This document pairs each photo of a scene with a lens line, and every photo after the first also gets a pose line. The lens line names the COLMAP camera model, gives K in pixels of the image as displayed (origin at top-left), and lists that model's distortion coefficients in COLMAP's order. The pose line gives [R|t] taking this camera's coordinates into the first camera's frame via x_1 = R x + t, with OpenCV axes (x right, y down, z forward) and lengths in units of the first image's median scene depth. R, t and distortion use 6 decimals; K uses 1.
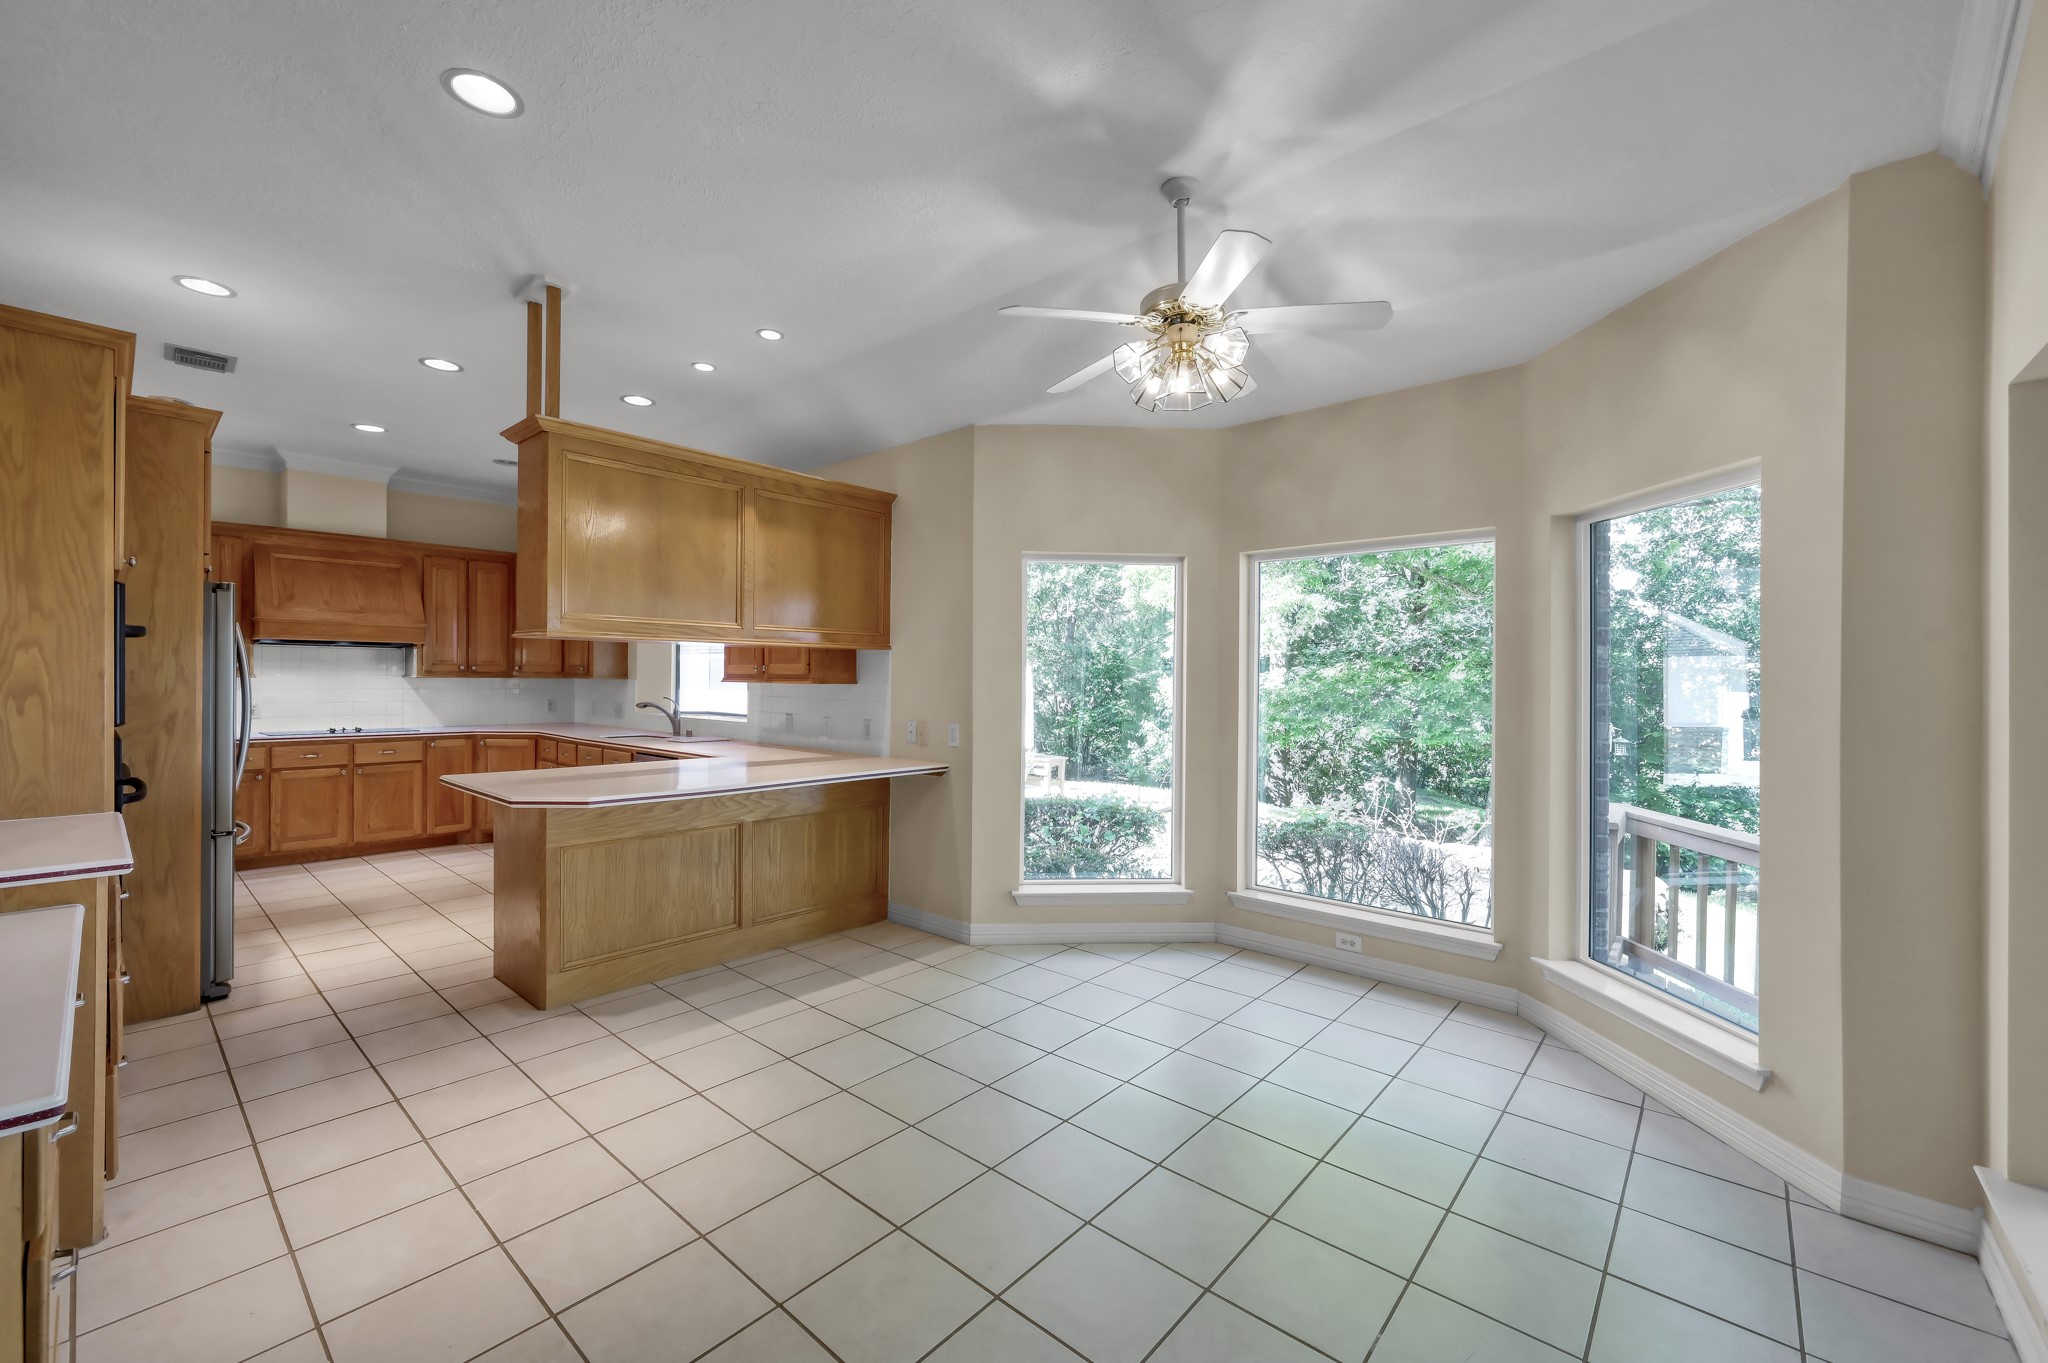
lens RADIAL K [[811.6, 0, 1028.0], [0, 811.6, 682.9], [0, 0, 1]] dist [-0.002740, 0.000078]
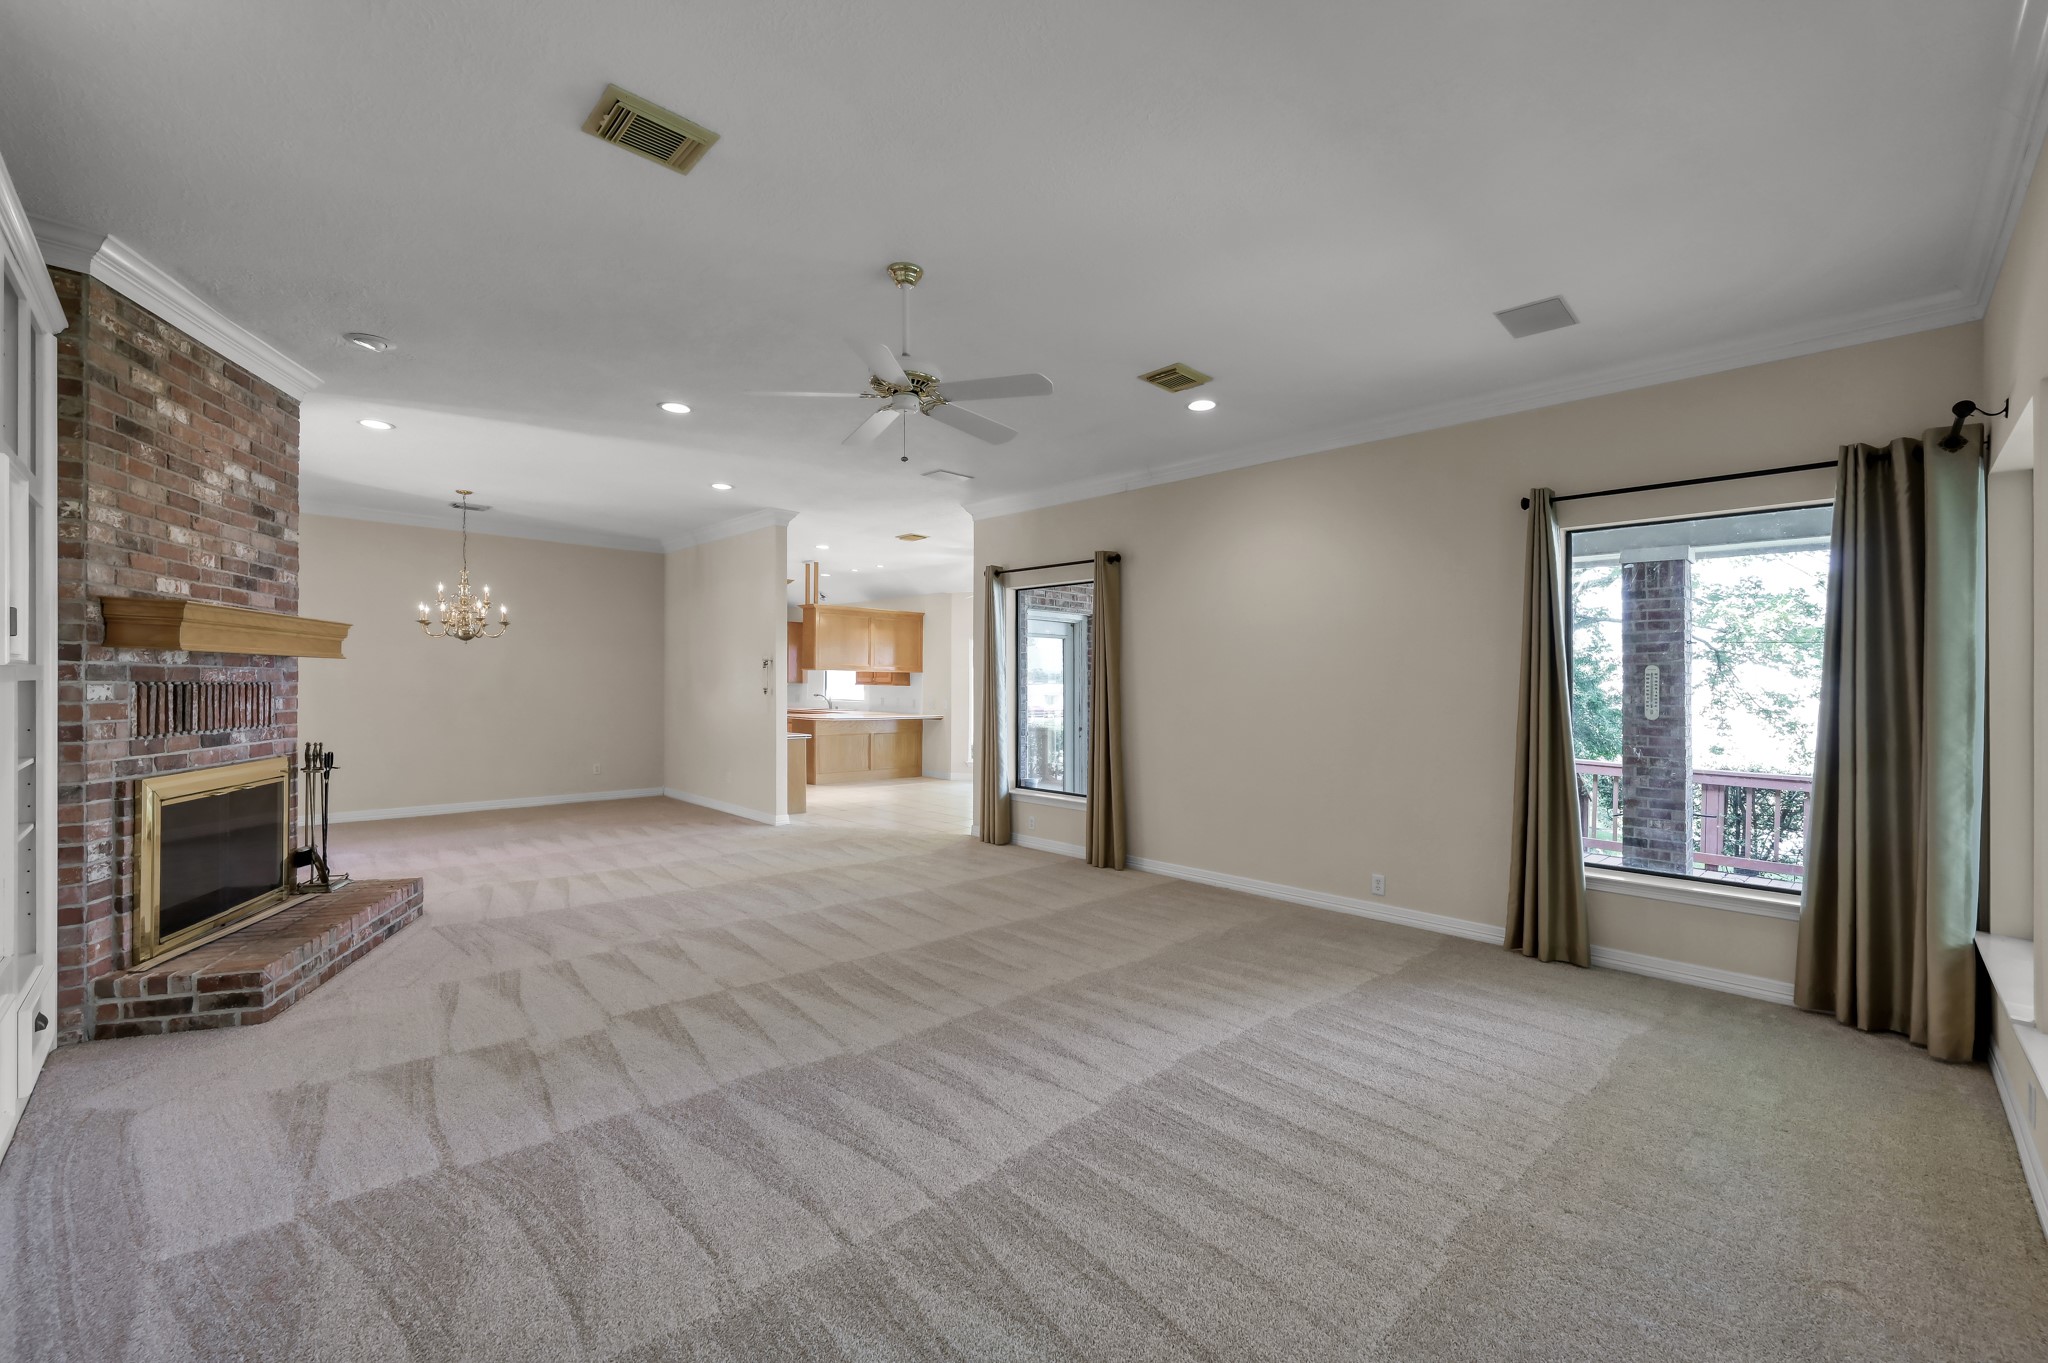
lens RADIAL K [[811.6, 0, 1027.0], [0, 811.6, 685.9], [0, 0, 1]] dist [-0.002740, 0.000078]
pose [[0.997443, -0.003716, -0.071368, 0.393451], [0.003328, 0.999979, -0.005544, 0.019237], [0.071387, 0.005293, 0.997435, -1.768191]]
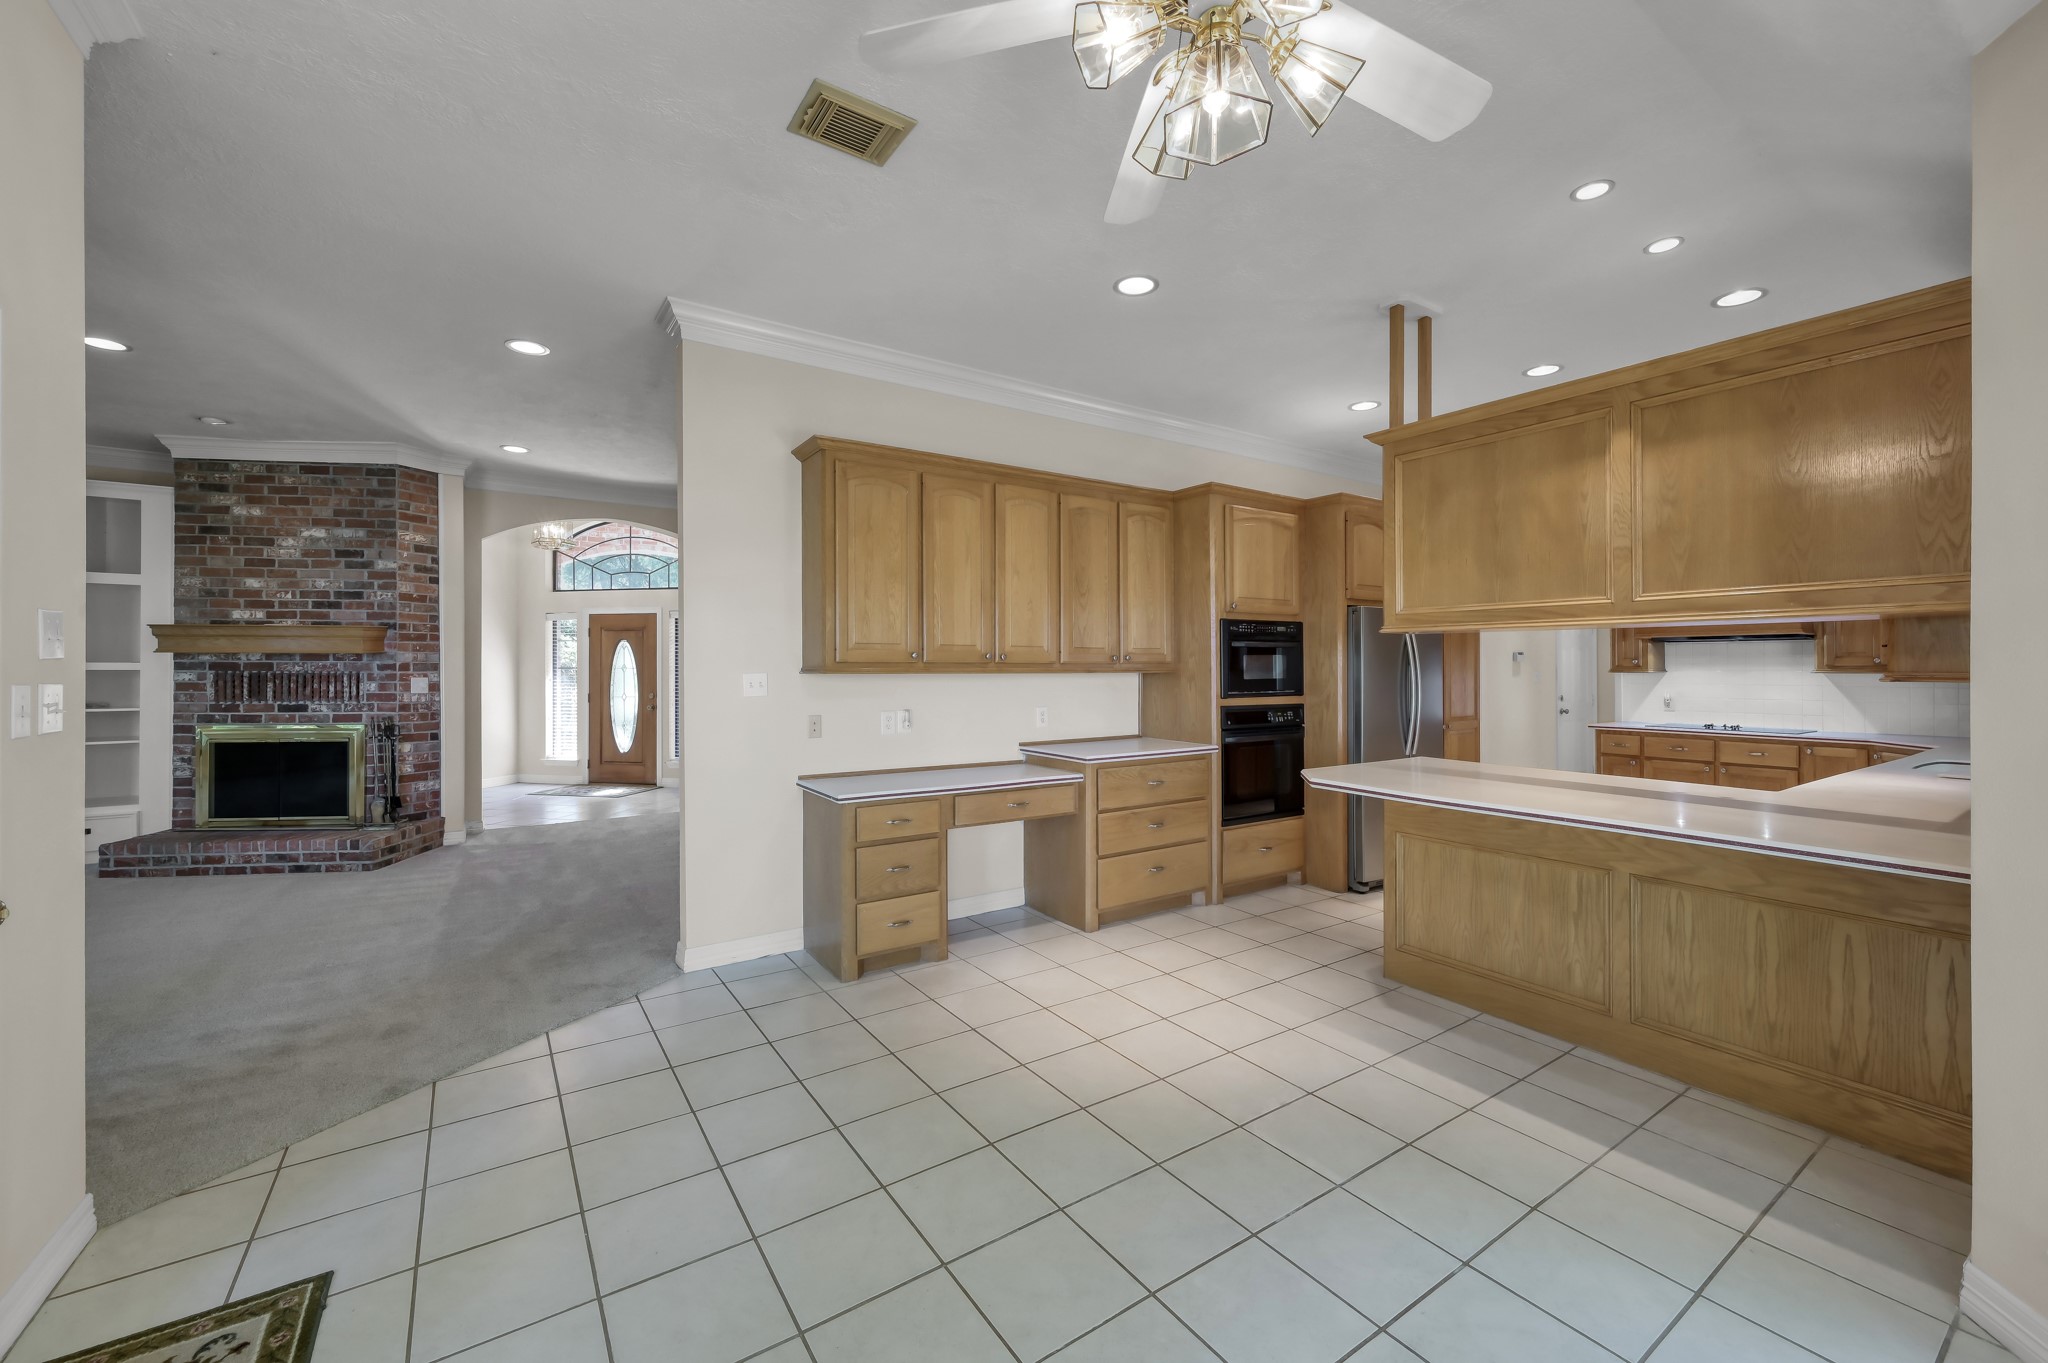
lens RADIAL K [[811.6, 0, 1025.4], [0, 811.6, 668.7], [0, 0, 1]] dist [-0.002740, 0.000078]
pose [[-0.257208, -0.006896, -0.966331, 0.466282], [-0.007922, 0.999956, -0.005028, 0.000032], [0.966323, 0.006362, -0.257252, 0.656026]]
